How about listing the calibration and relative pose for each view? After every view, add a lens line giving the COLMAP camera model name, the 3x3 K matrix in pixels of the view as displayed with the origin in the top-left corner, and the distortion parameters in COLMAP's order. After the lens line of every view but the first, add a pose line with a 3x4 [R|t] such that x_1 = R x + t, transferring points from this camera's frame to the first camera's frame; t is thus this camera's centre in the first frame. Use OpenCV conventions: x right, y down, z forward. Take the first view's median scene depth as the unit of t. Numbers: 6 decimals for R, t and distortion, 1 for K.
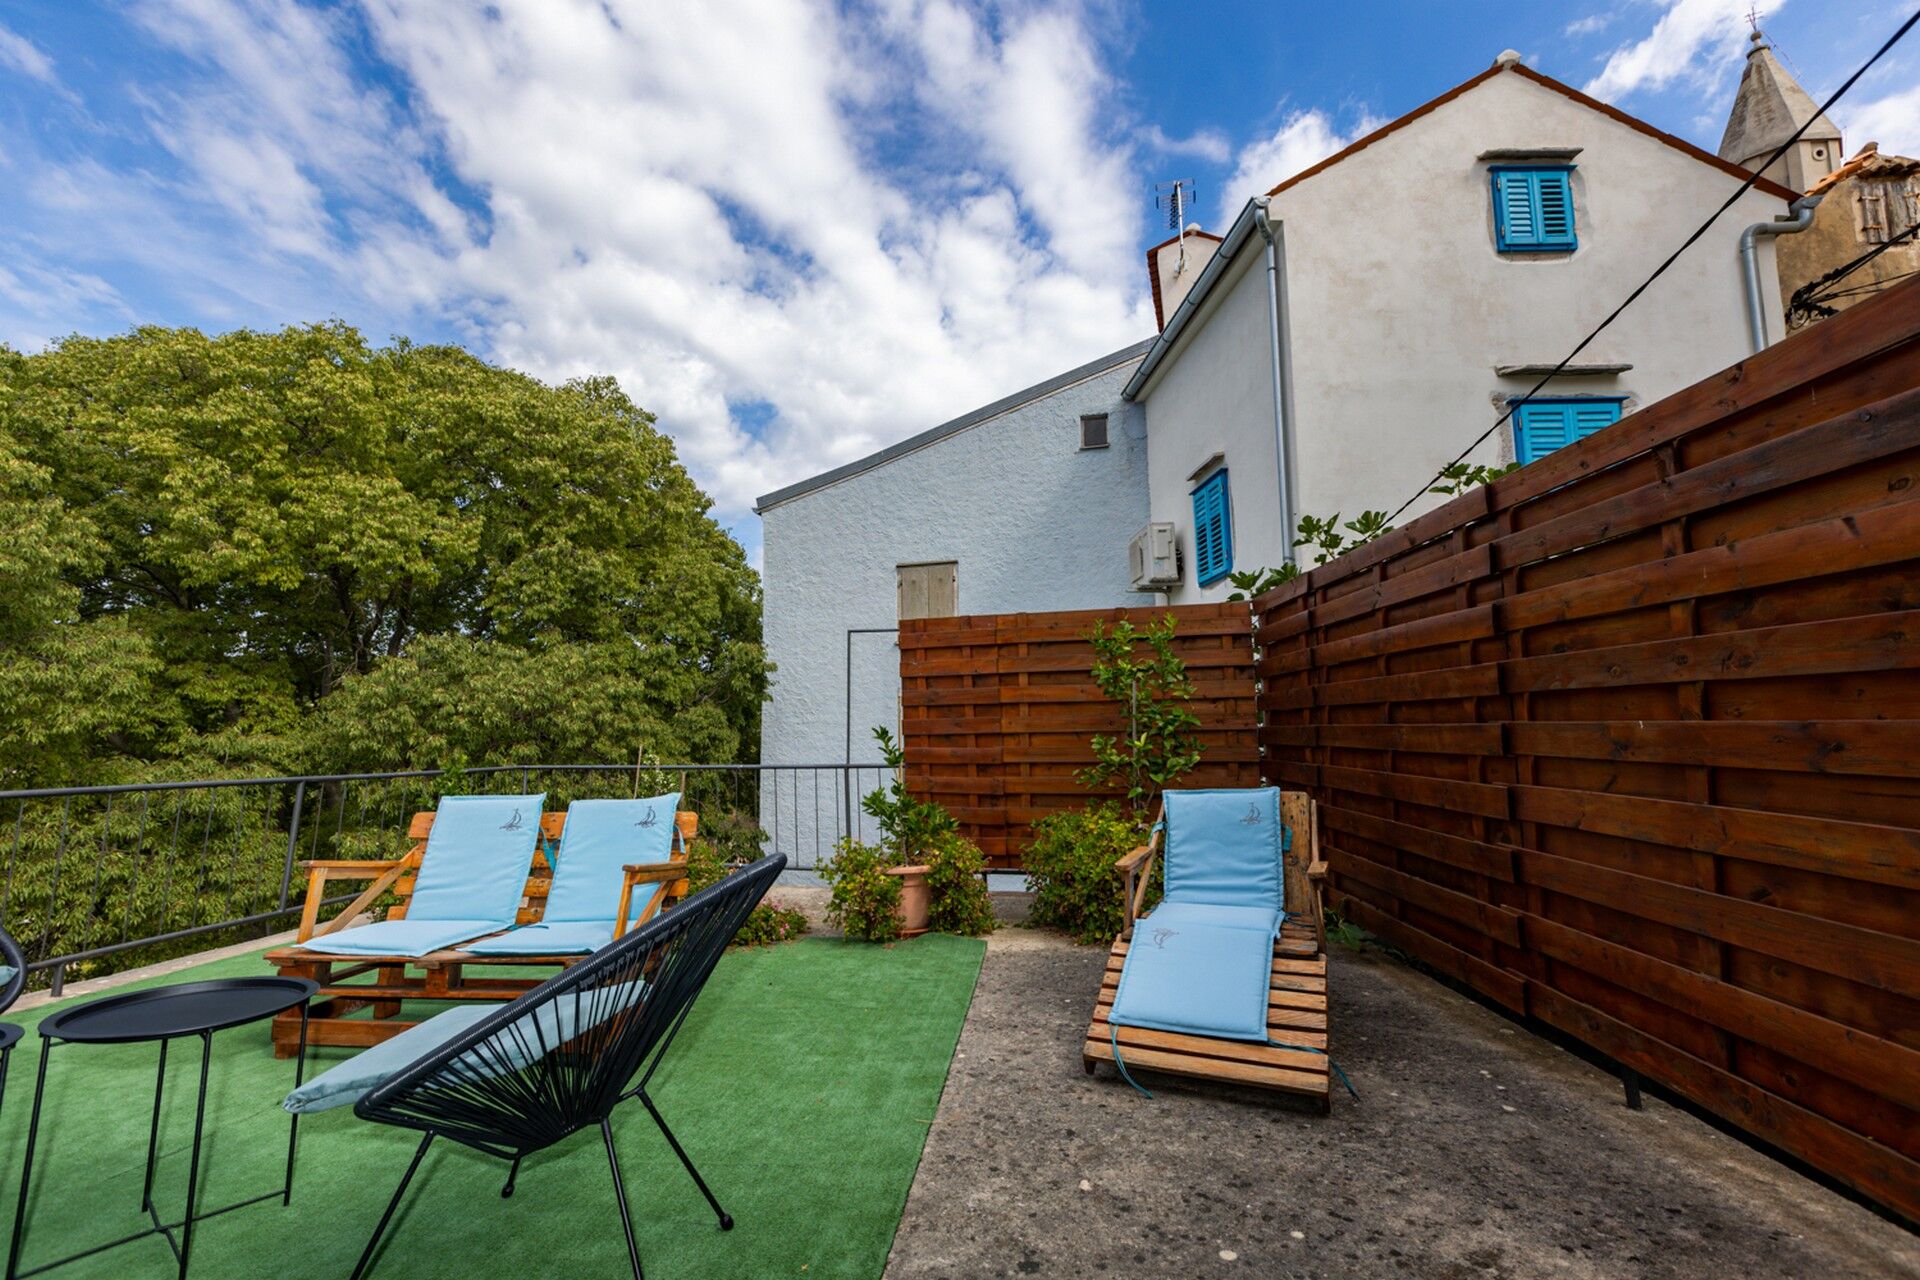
lens RADIAL K [[855.8, 0, 970.1], [0, 855.8, 640.3], [0, 0, 1]] dist [0.001572, 0.000212]
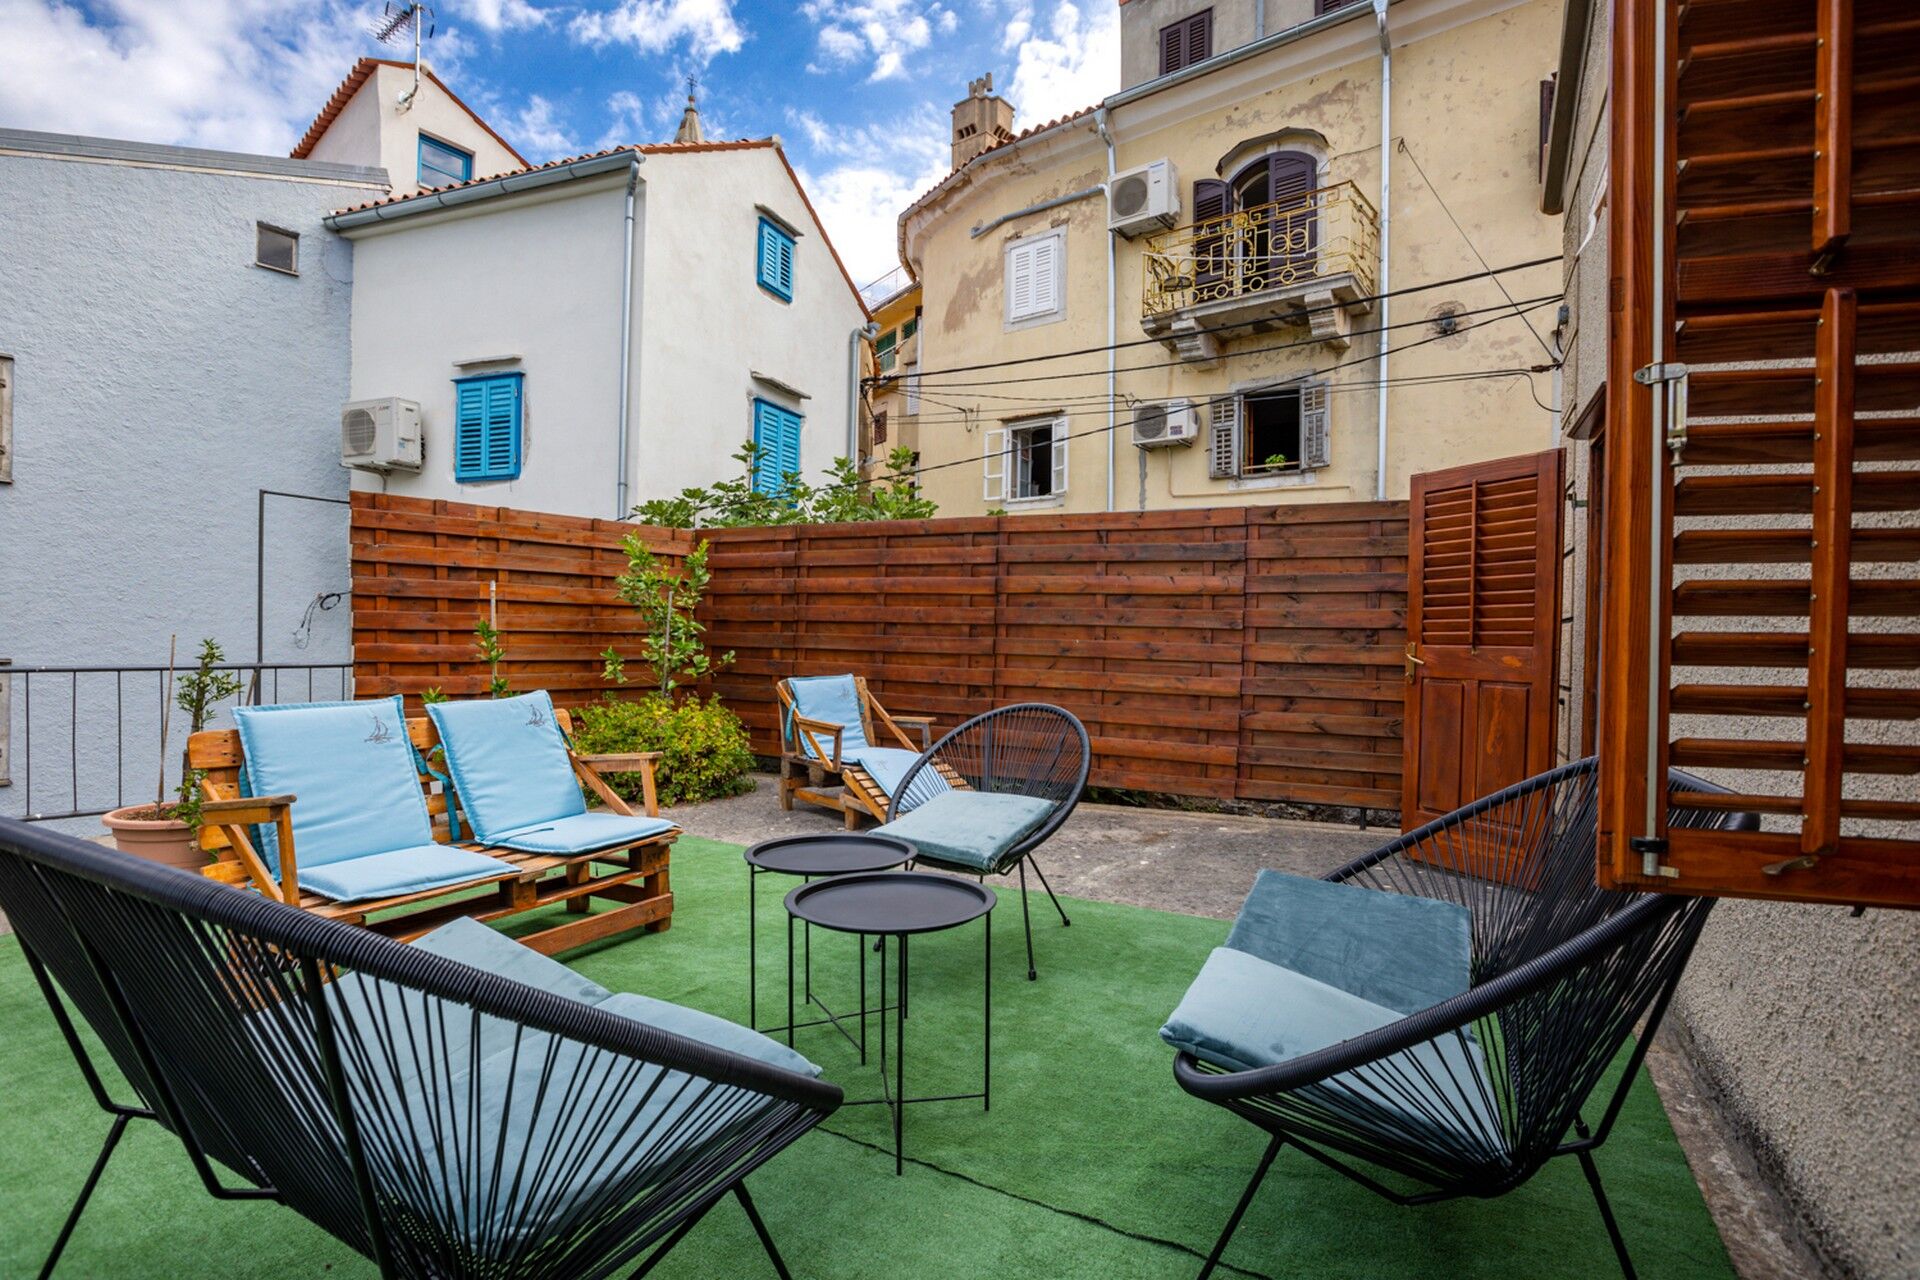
lens RADIAL K [[888.4, 0, 960.0], [0, 888.4, 640.0], [0, 0, 1]] dist [-0.014308, 0.000014]
pose [[0.401879, 0.020619, 0.915461, -0.628812], [-0.122100, 0.992026, 0.031257, 0.021801], [-0.907516, -0.124339, 0.401192, 0.109787]]
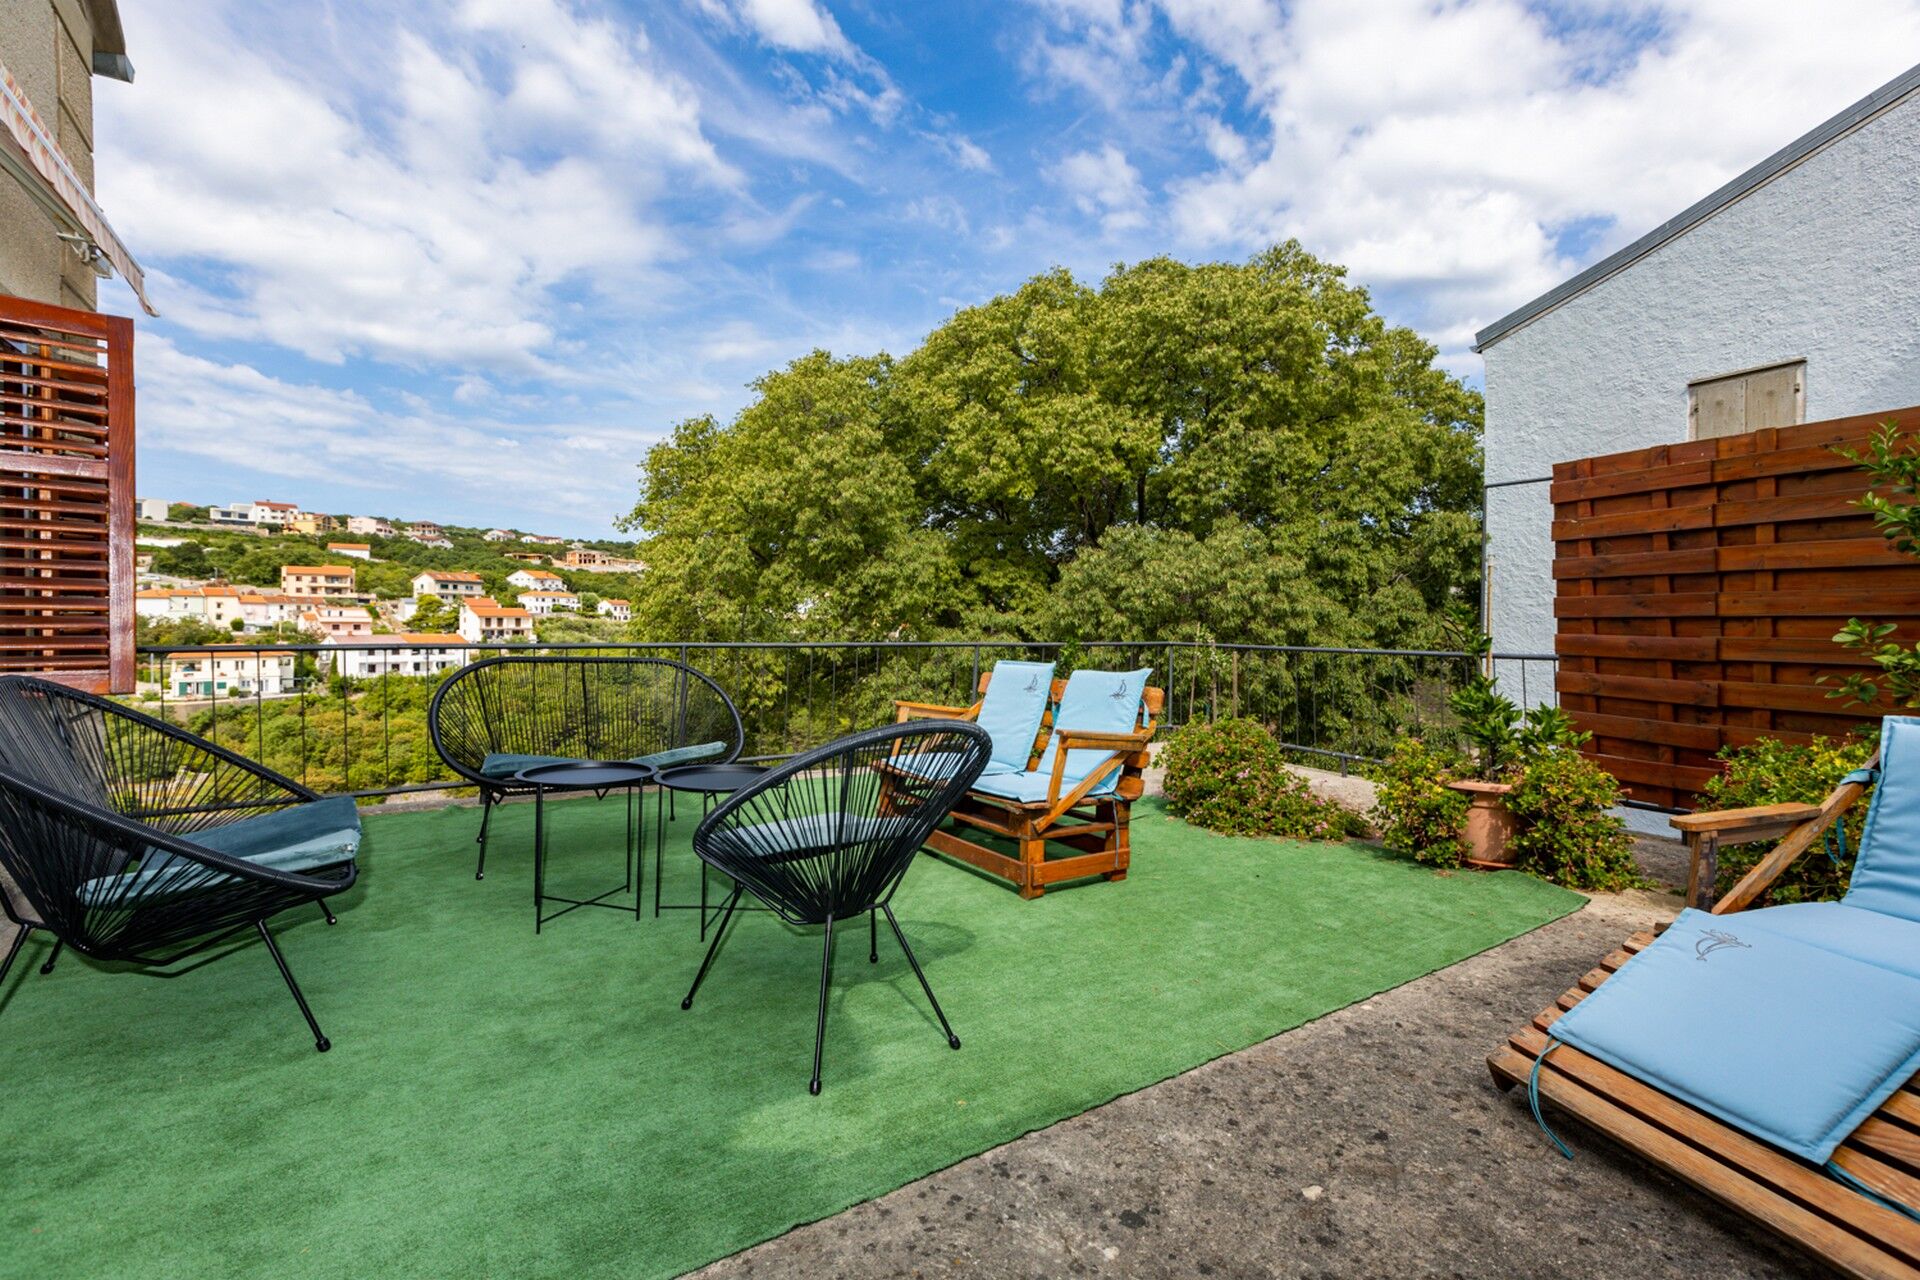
lens RADIAL K [[868.5, 0, 960.0], [0, 868.5, 640.0], [0, 0, 1]] dist [0.001713, 0.000070]
pose [[0.638787, 0.032555, -0.768694, 0.174723], [0.069991, 0.992503, 0.100196, 0.016212], [0.766193, -0.117806, 0.631720, 0.111117]]
